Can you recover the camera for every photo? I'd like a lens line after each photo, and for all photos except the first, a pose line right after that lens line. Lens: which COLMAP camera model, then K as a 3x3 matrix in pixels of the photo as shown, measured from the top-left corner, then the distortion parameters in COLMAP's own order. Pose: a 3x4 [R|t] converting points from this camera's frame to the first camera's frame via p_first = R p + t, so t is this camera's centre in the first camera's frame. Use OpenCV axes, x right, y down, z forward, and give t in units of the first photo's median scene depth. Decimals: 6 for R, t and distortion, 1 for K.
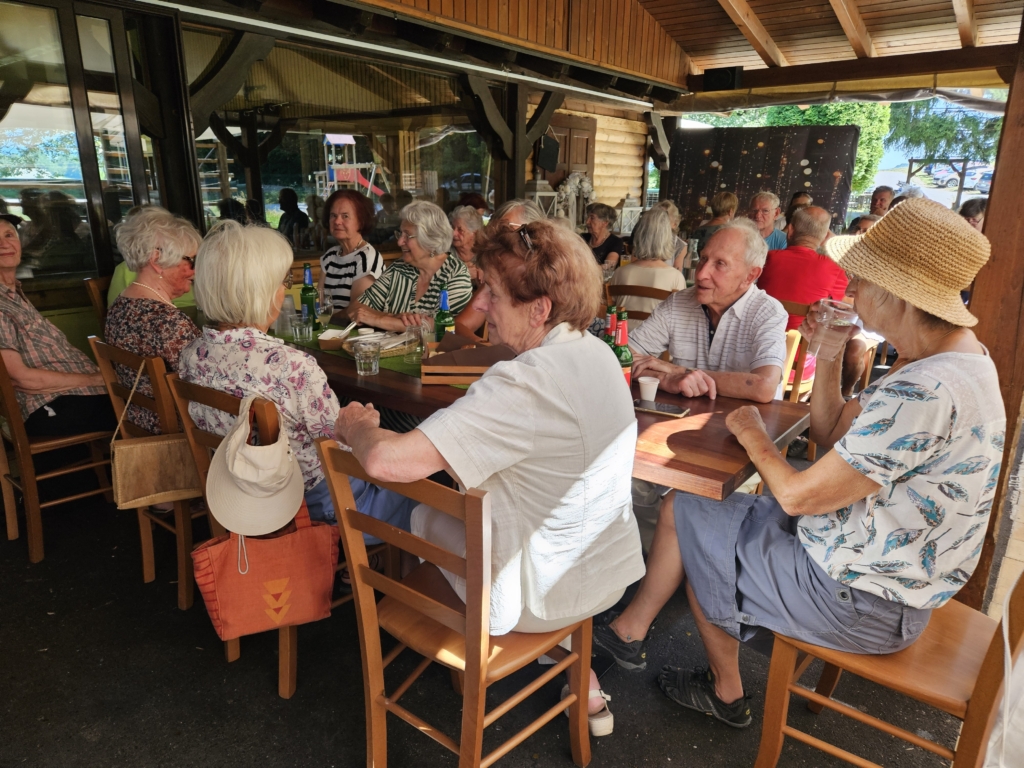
lens RADIAL K [[671.6, 0, 512.0], [0, 671.6, 384.0], [0, 0, 1]] dist [0.052443, -0.051642]
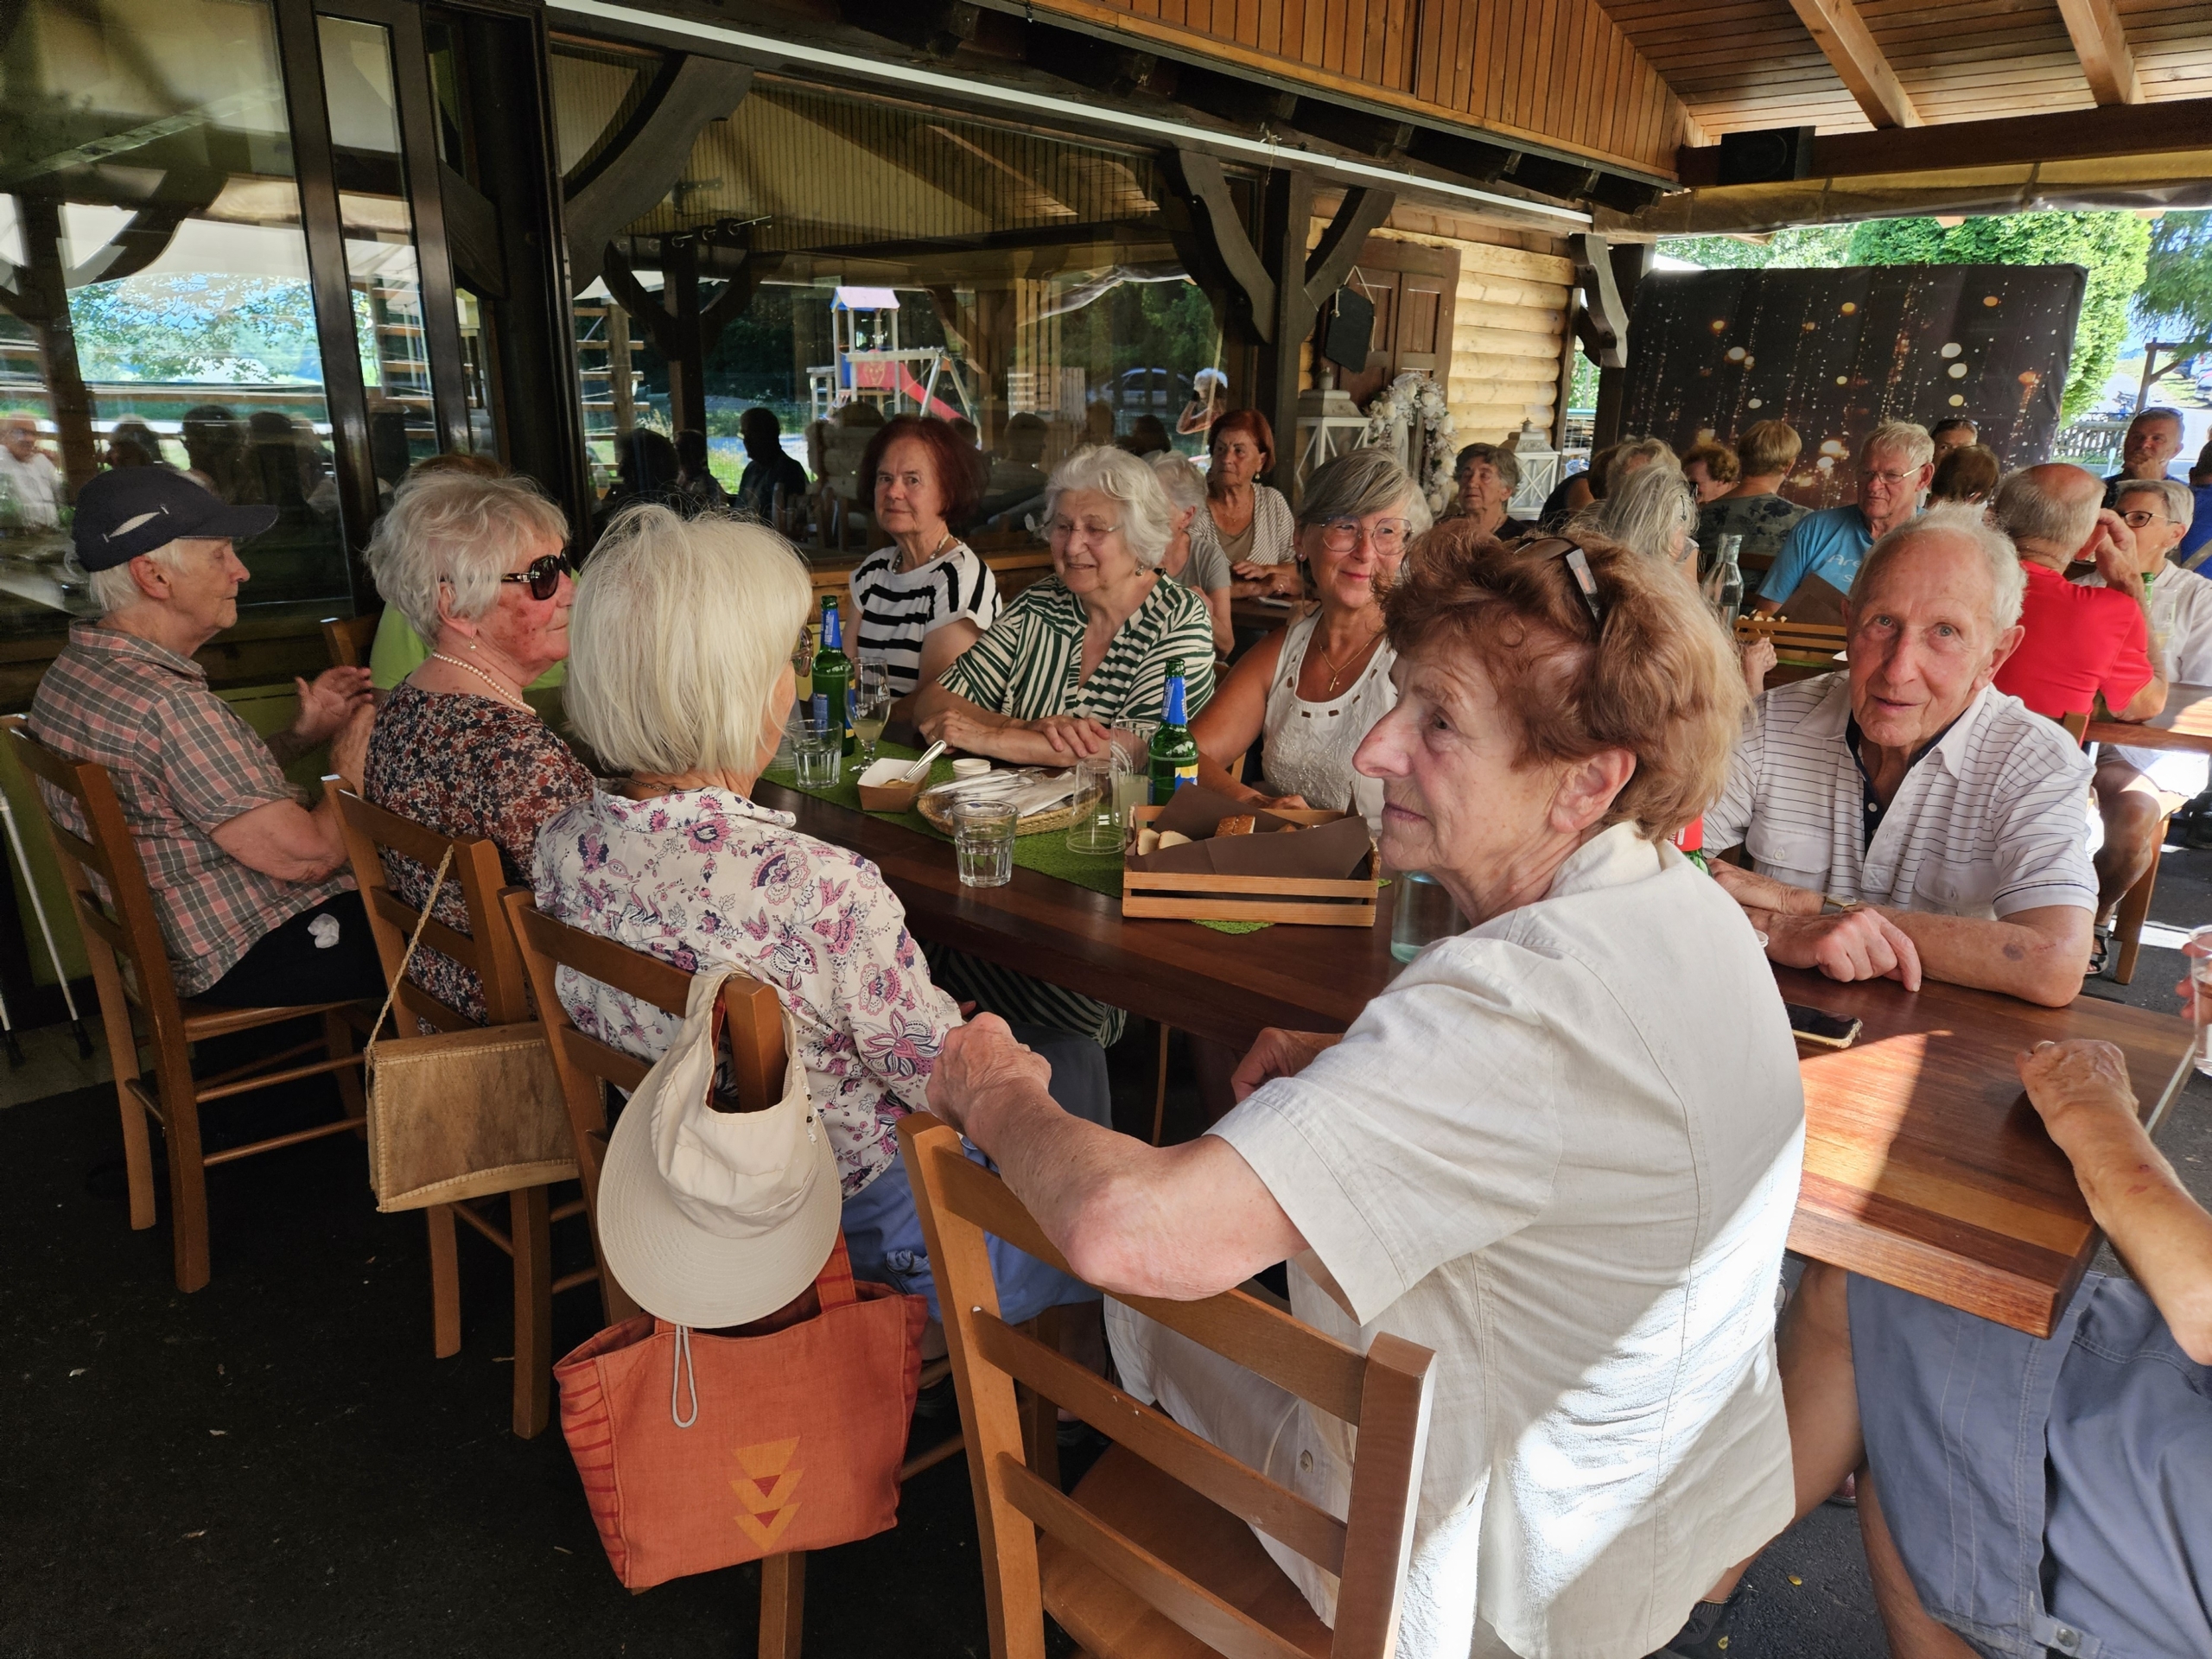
lens RADIAL K [[1461.1, 0, 1121.5], [0, 1461.1, 821.2], [0, 0, 1]] dist [0.052855, -0.056677]
pose [[0.997584, 0.022792, -0.065622, -0.026329], [-0.023102, 0.999725, -0.003969, -0.017192], [0.065514, 0.005475, 0.997837, 0.046167]]
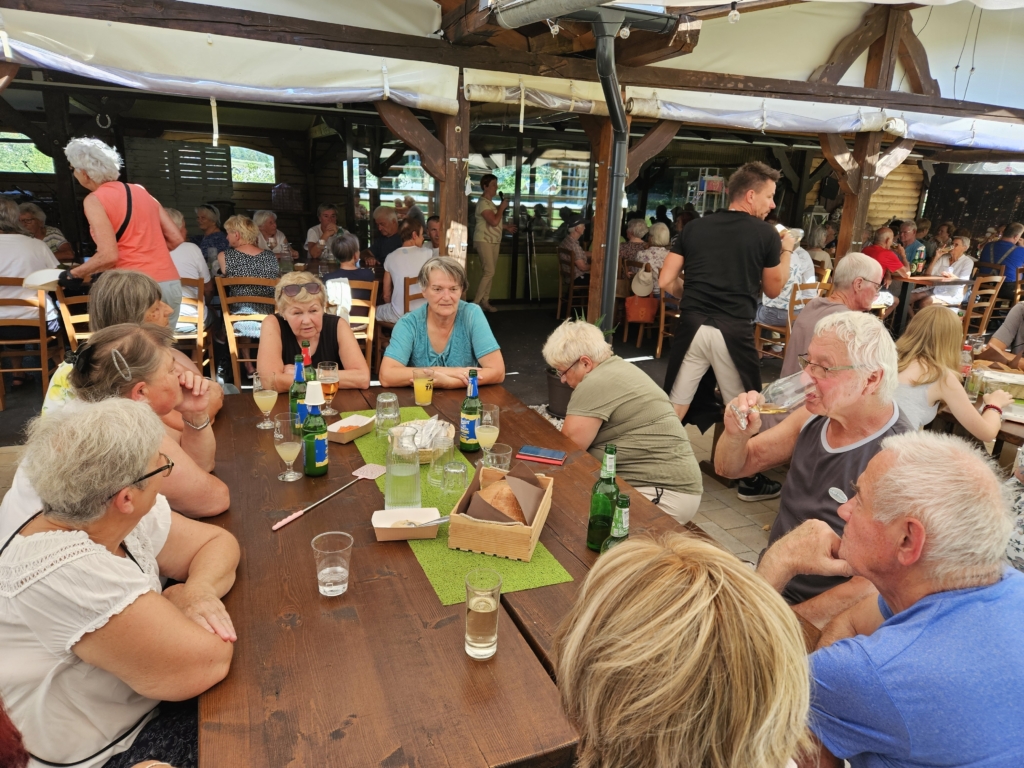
lens RADIAL K [[671.6, 0, 512.0], [0, 671.6, 384.0], [0, 0, 1]] dist [0.052443, -0.051642]
pose [[0.866484, 0.173379, -0.468129, 0.258277], [-0.175036, 0.983735, 0.040357, 0.191222], [0.467512, 0.046971, 0.882738, -0.798908]]
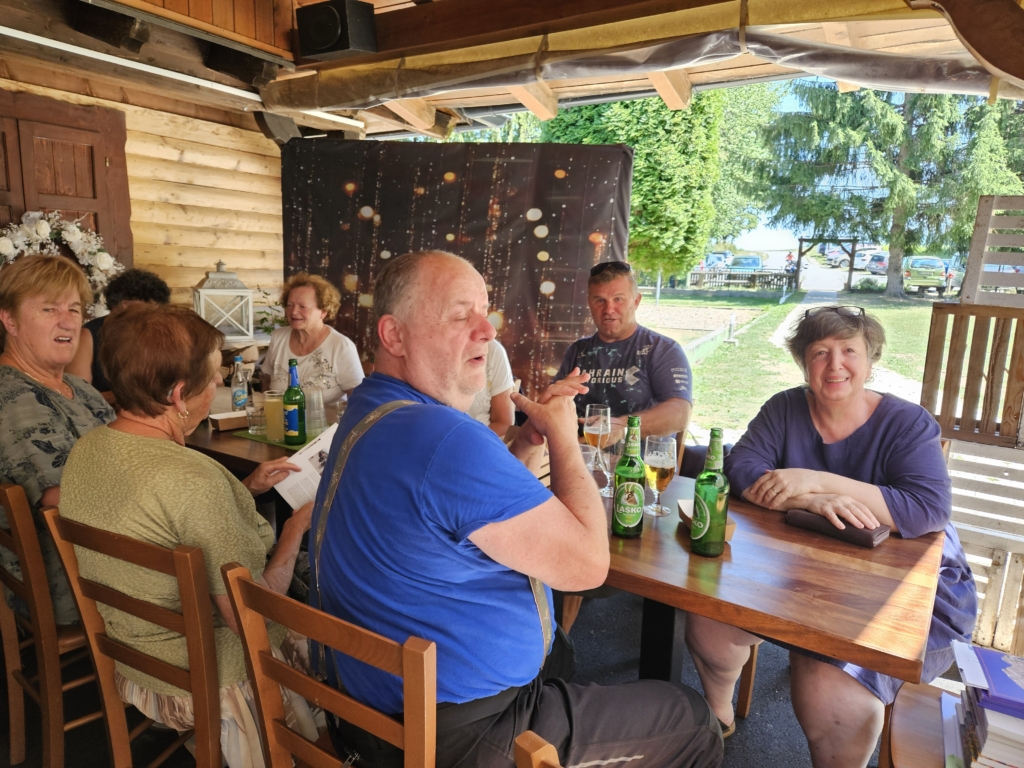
lens RADIAL K [[681.5, 0, 496.6], [0, 681.5, 382.3], [0, 0, 1]] dist [0.066451, -0.060070]
pose [[0.995260, 0.008906, 0.096845, 0.412392], [0.001023, 0.994785, -0.101993, -0.174235], [-0.097248, 0.101608, 0.990060, 0.592725]]
